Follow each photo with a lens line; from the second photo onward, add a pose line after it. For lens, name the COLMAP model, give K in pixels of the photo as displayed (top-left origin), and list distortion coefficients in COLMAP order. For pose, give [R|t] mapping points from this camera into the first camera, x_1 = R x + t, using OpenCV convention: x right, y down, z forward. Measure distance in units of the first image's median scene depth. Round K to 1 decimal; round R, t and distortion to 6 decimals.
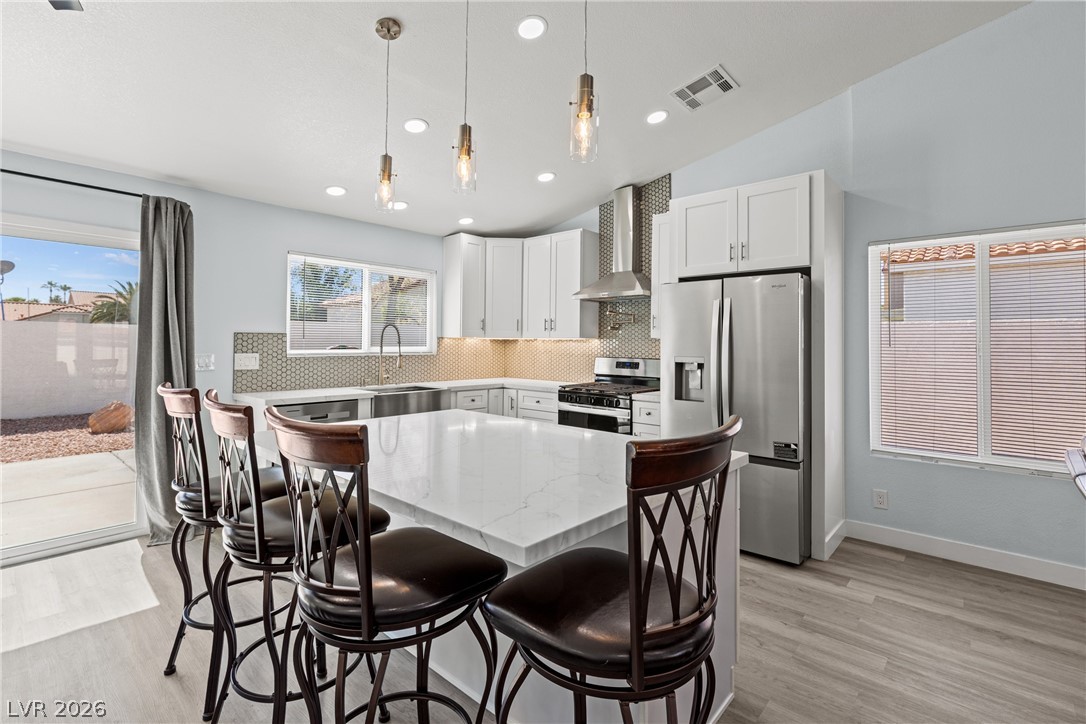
lens RADIAL K [[495.5, 0, 544.5], [0, 495.5, 333.4], [0, 0, 1]] dist [0.002335, -0.000366]
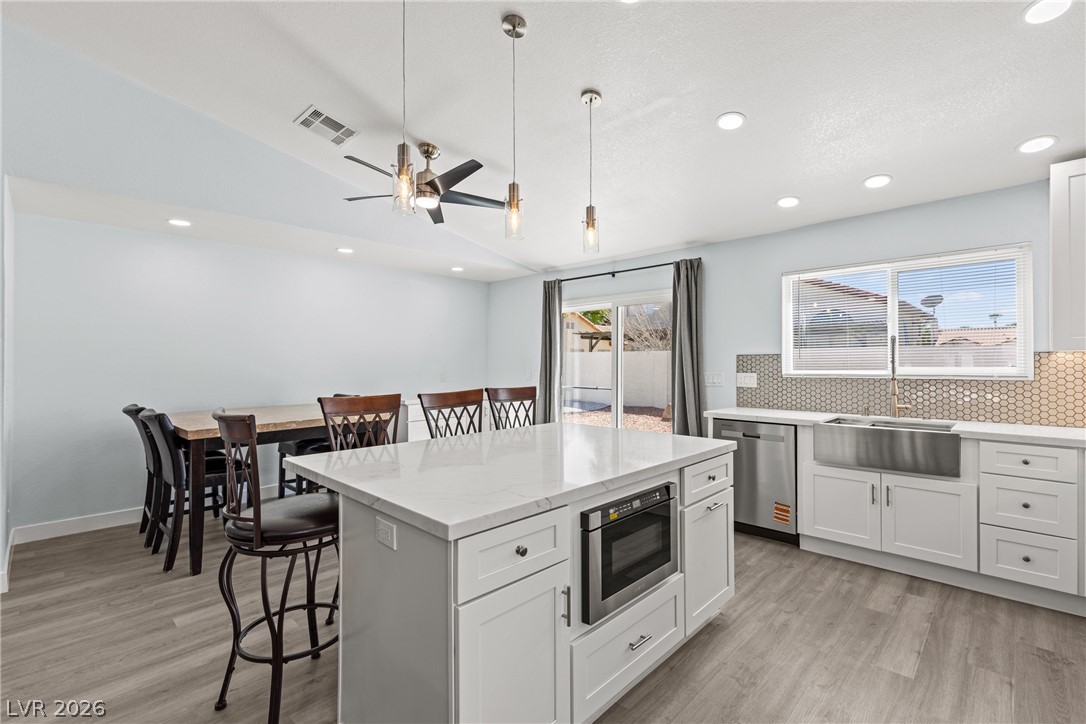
lens RADIAL K [[484.0, 0, 547.5], [0, 484.0, 363.3], [0, 0, 1]] dist [0.001620, -0.000585]
pose [[-0.044637, -0.007152, -0.998978, 0.505209], [0.025416, 0.999643, -0.008292, 0.015170], [0.998680, -0.025760, -0.044439, 0.562355]]
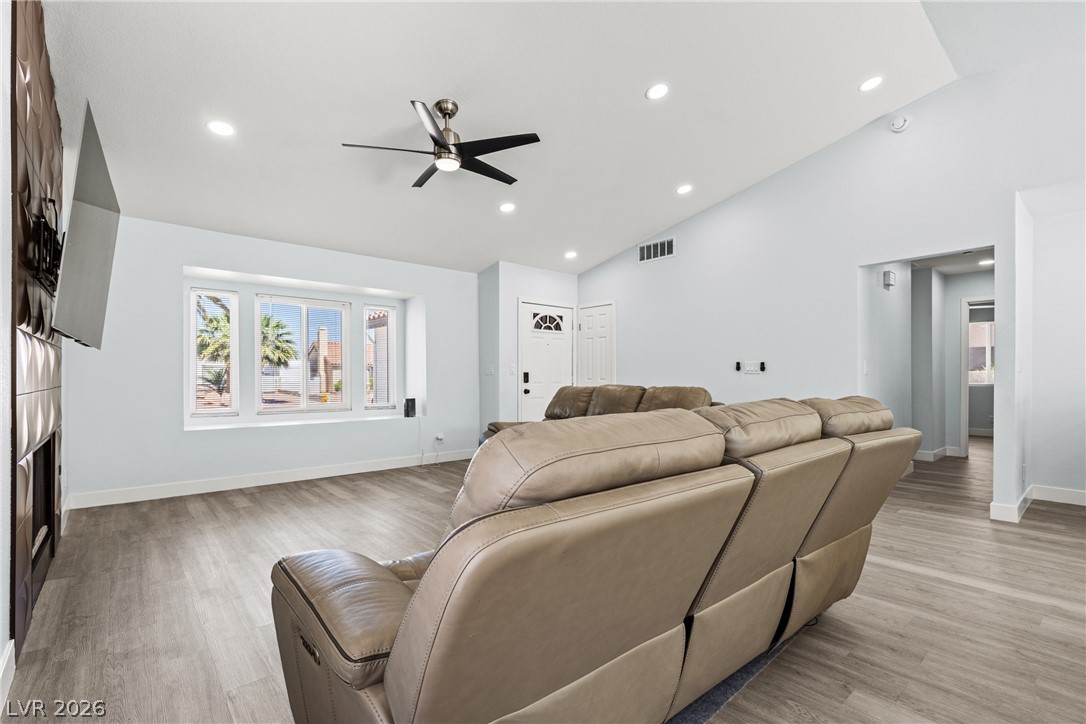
lens RADIAL K [[493.6, 0, 552.4], [0, 493.6, 375.7], [0, 0, 1]] dist [0.001219, -0.000360]
pose [[-0.991568, -0.007685, 0.129356, 0.563486], [-0.010585, 0.999707, -0.021749, 0.081099], [-0.129151, -0.022935, -0.991360, 0.750901]]
